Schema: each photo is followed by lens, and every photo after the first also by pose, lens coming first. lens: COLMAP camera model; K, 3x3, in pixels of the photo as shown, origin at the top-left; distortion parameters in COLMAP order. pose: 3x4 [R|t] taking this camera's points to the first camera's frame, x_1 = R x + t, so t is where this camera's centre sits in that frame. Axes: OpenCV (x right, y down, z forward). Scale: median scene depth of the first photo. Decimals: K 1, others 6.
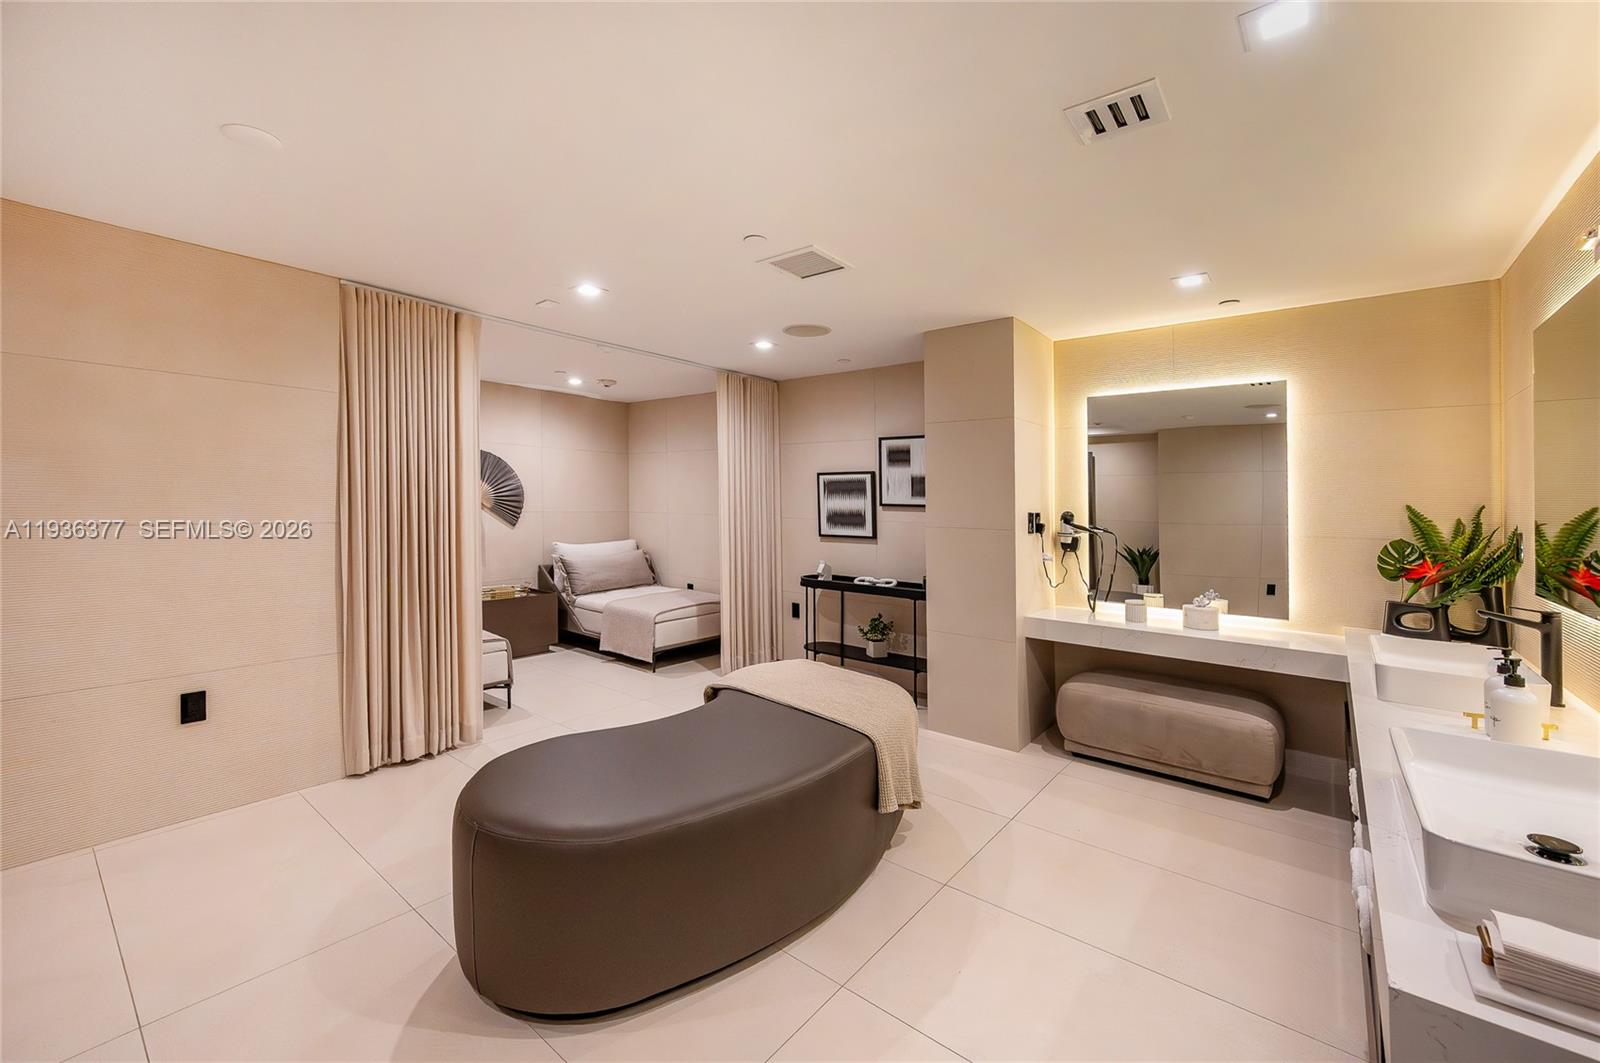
lens RADIAL K [[646.0, 0, 794.4], [0, 646.0, 503.3], [0, 0, 1]] dist [0.001687, 0.000151]
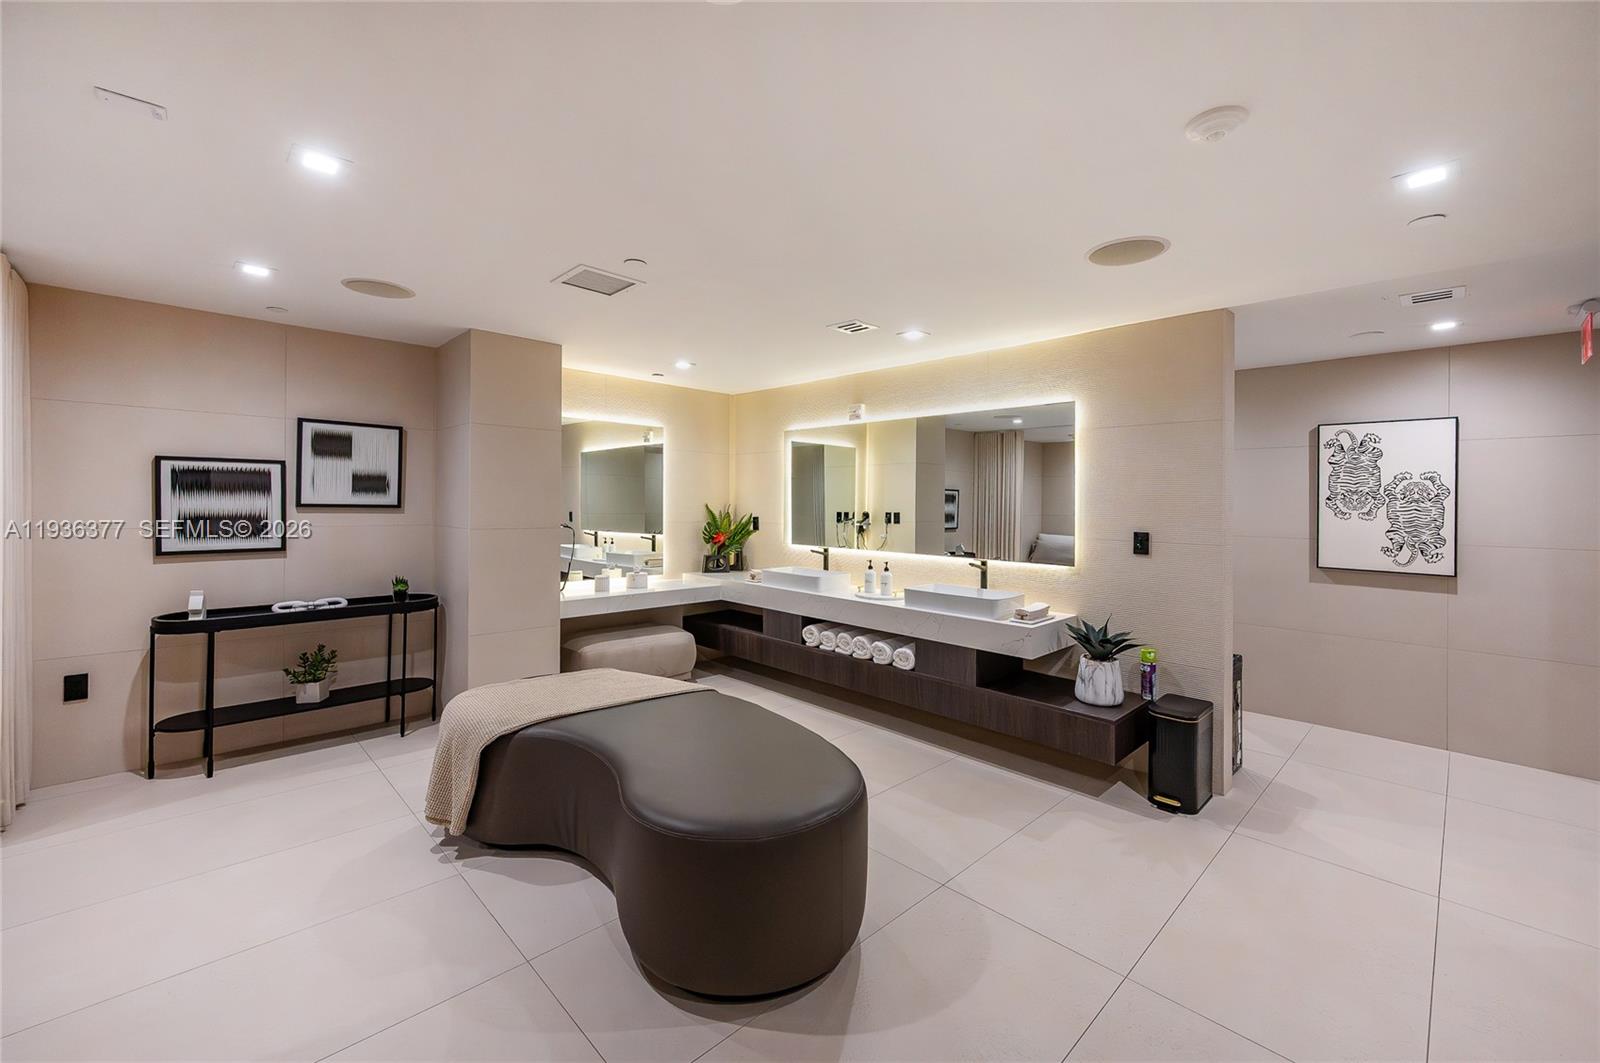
lens RADIAL K [[646.0, 0, 794.4], [0, 646.0, 503.3], [0, 0, 1]] dist [0.001687, 0.000151]
pose [[0.112133, -0.006600, 0.993671, -0.565297], [-0.007260, 0.999946, 0.007461, -0.010421], [-0.993667, -0.008051, 0.112079, 0.329007]]
